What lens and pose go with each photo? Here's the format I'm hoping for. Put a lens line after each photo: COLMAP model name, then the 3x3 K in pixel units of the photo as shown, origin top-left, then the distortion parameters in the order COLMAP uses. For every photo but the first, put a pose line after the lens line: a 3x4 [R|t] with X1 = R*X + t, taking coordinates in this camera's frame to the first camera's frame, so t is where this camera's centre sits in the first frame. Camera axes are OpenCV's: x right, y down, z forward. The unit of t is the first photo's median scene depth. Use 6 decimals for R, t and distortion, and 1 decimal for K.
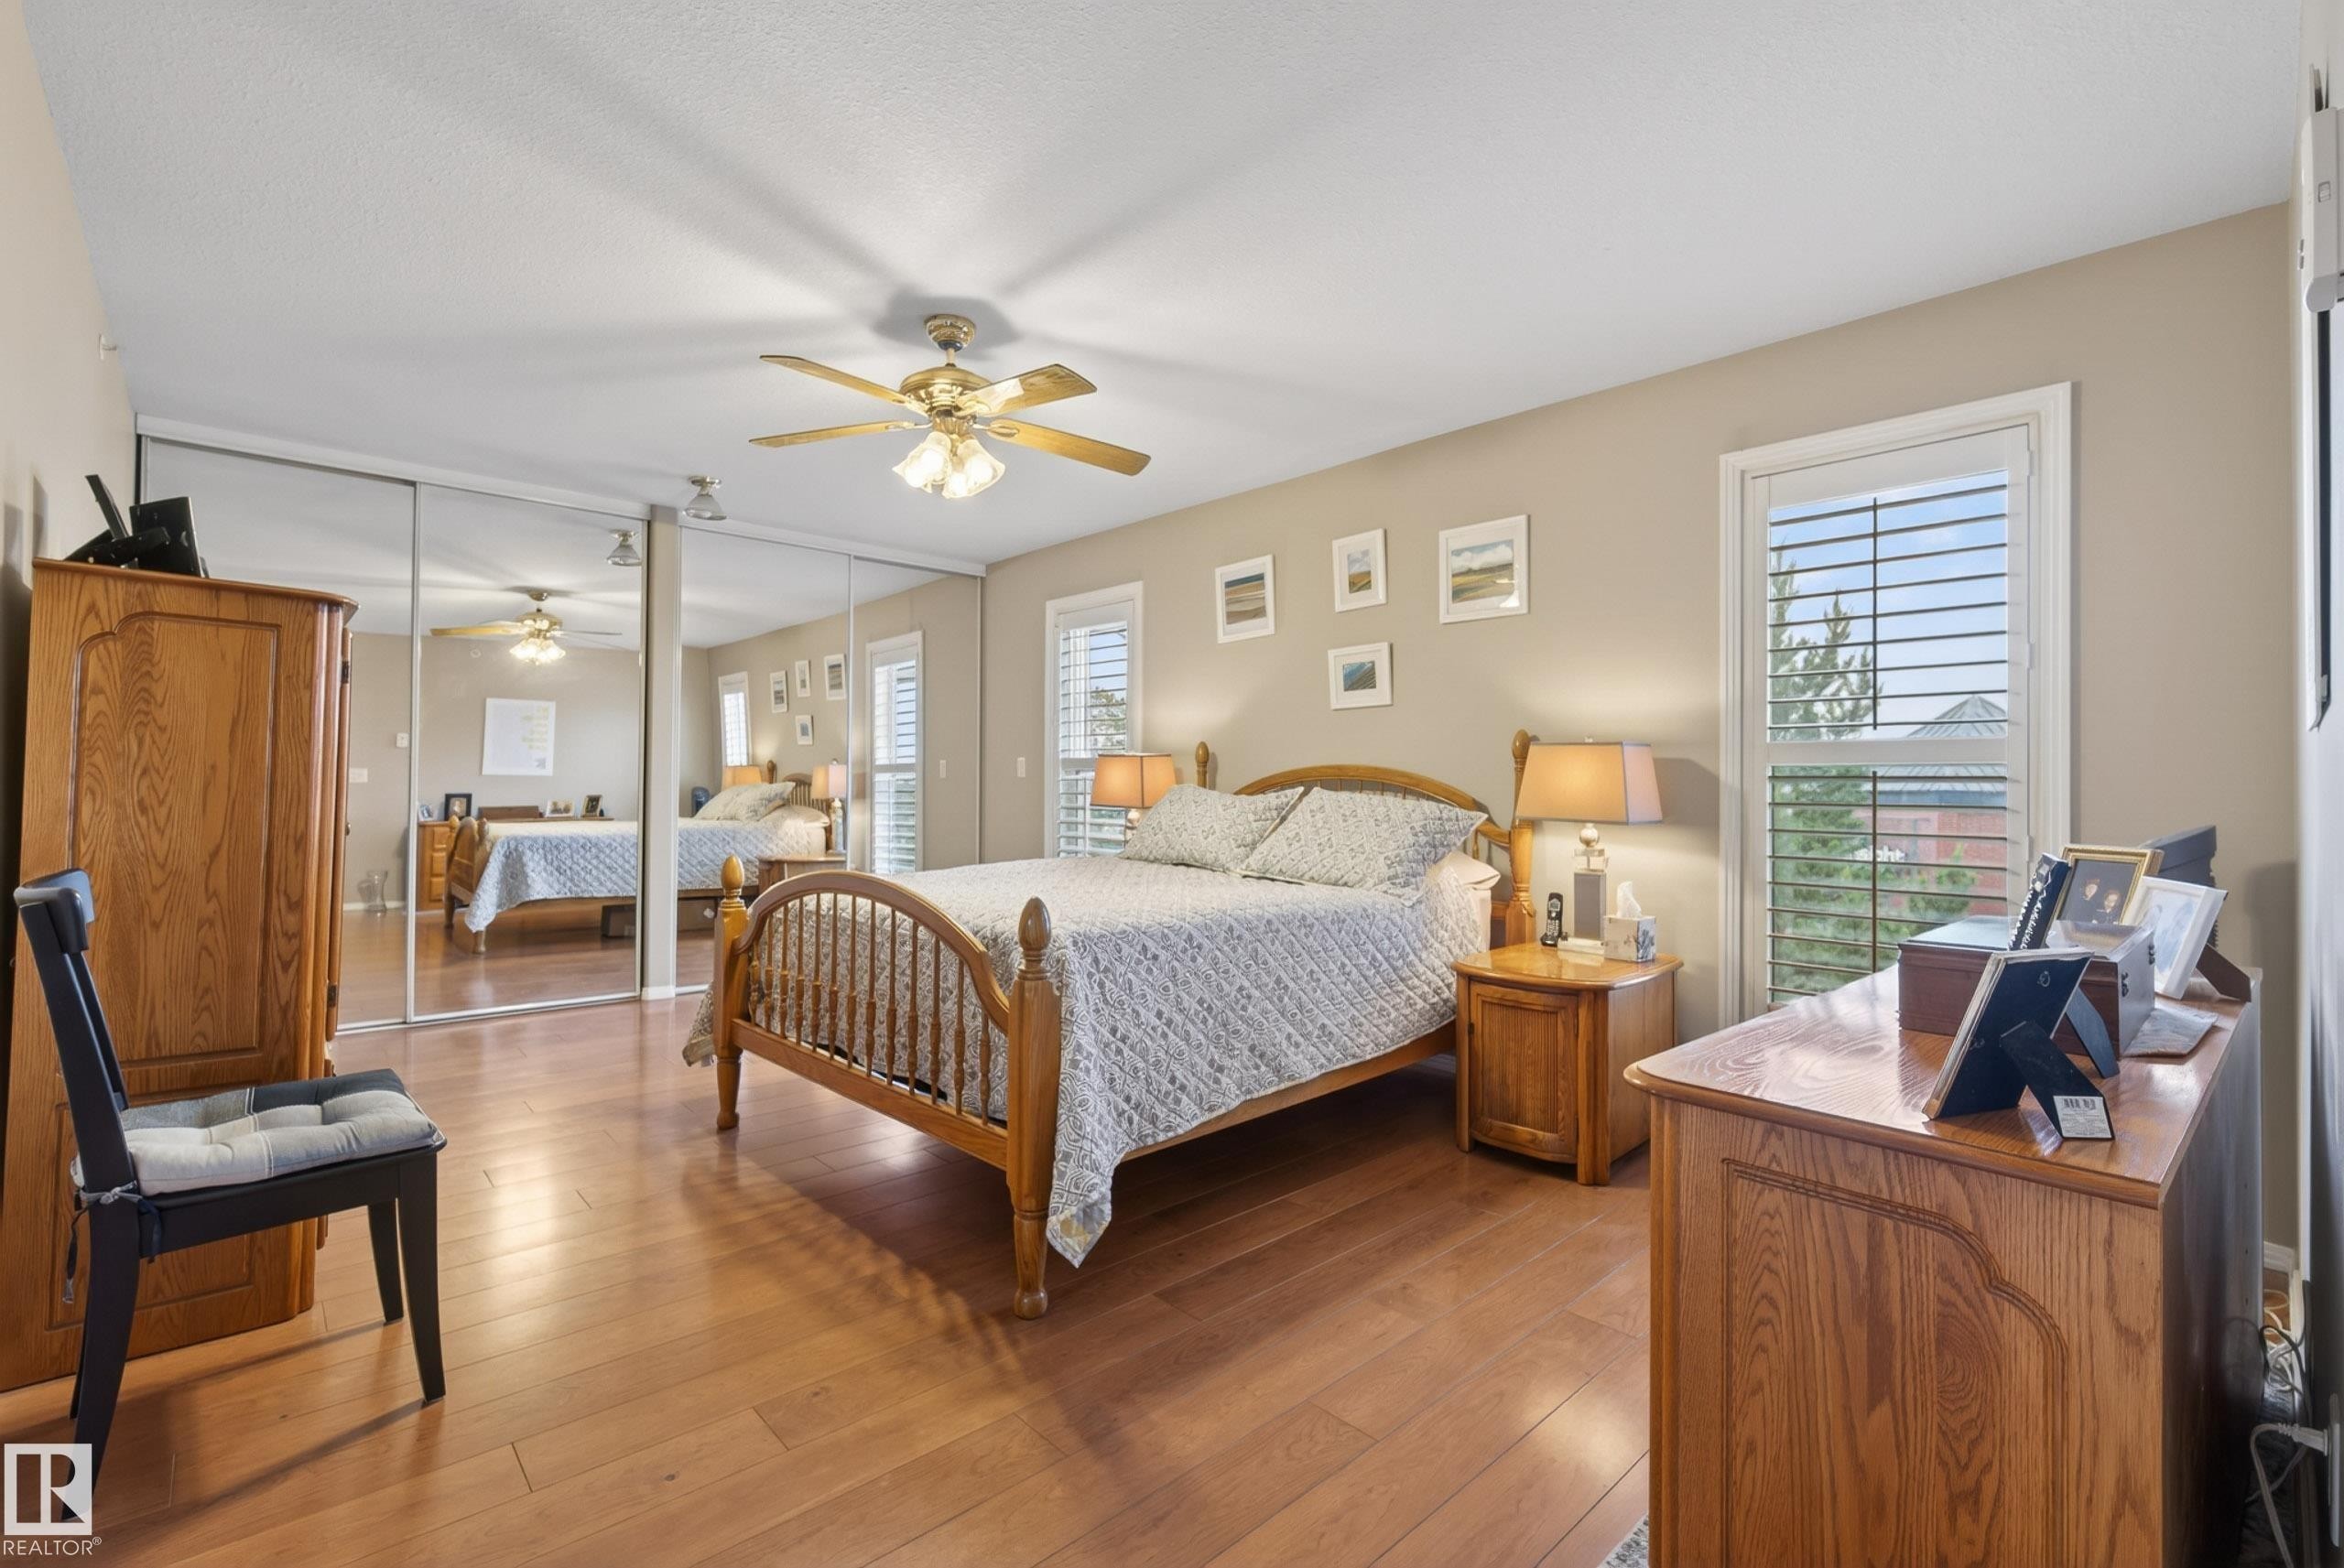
lens RADIAL K [[1030.7, 0, 1239.9], [0, 1030.7, 781.5], [0, 0, 1]] dist [-0.059950, 0.000113]
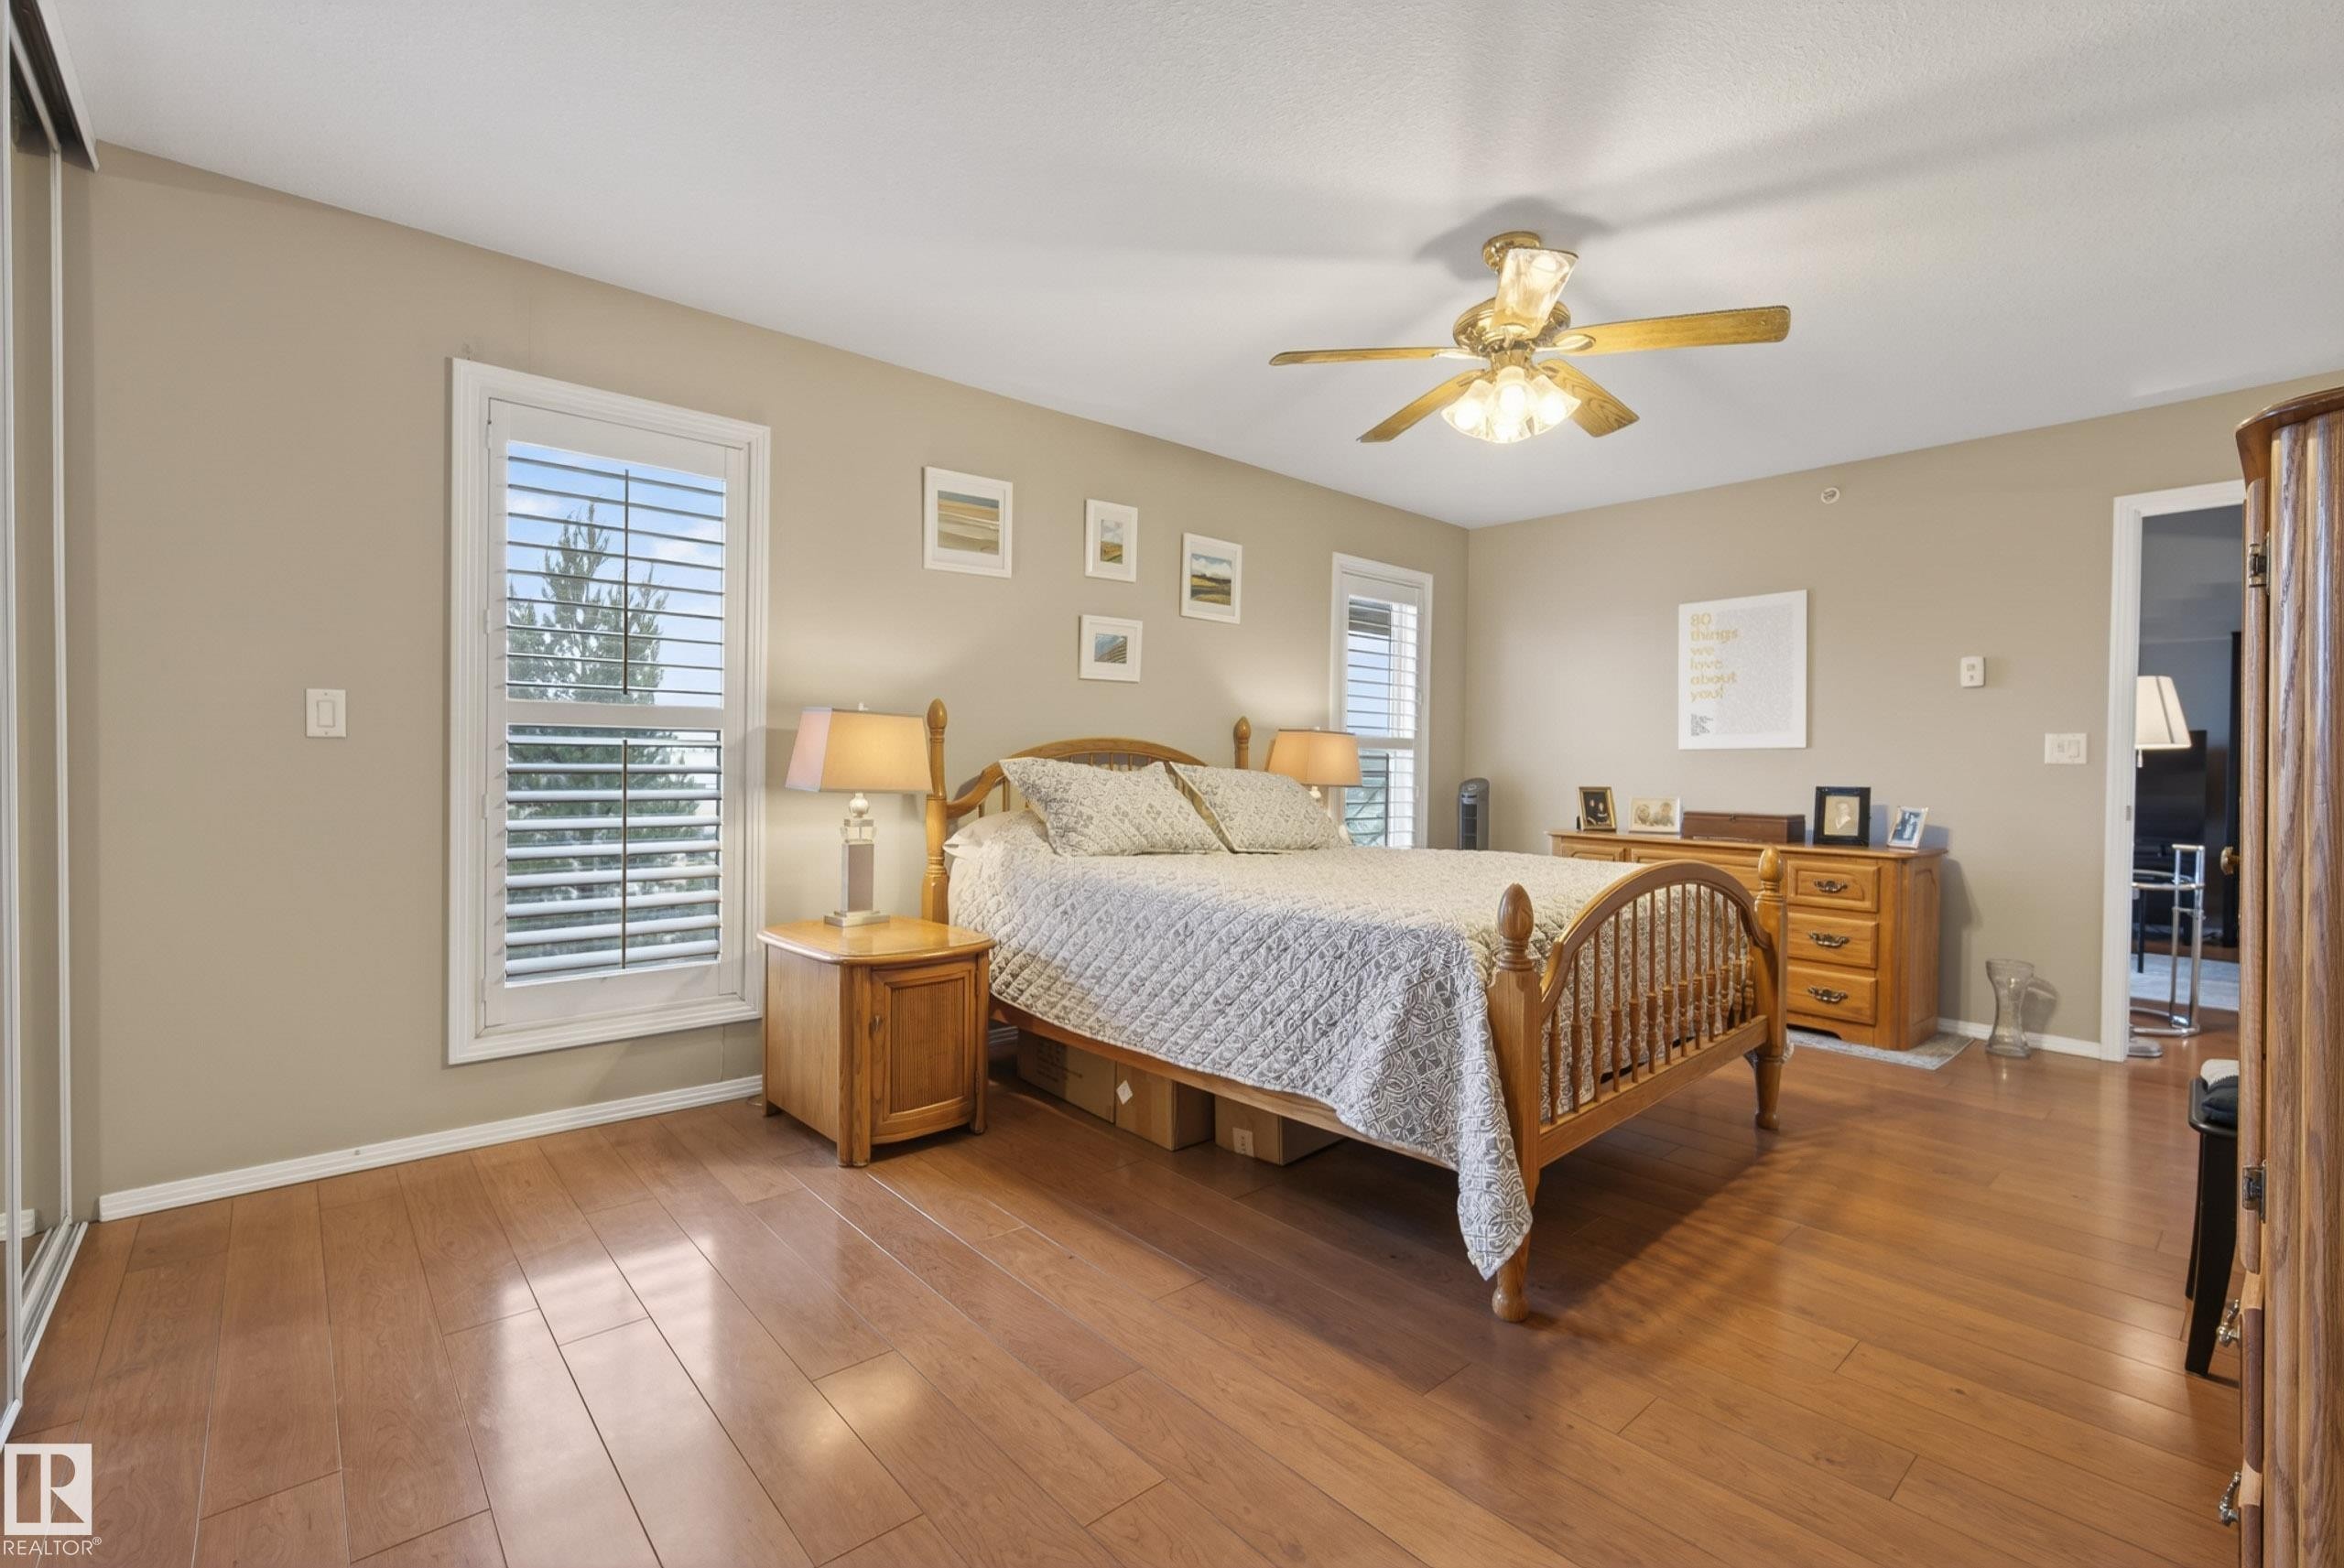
lens RADIAL K [[1018.1, 0, 1173.8], [0, 1018.1, 776.9], [0, 0, 1]] dist [-0.010700, 0.000631]
pose [[0.062305, -0.019467, 0.997867, -0.855512], [-0.017817, 0.999629, 0.020613, -0.001507], [-0.997898, -0.019063, 0.061935, 0.880982]]
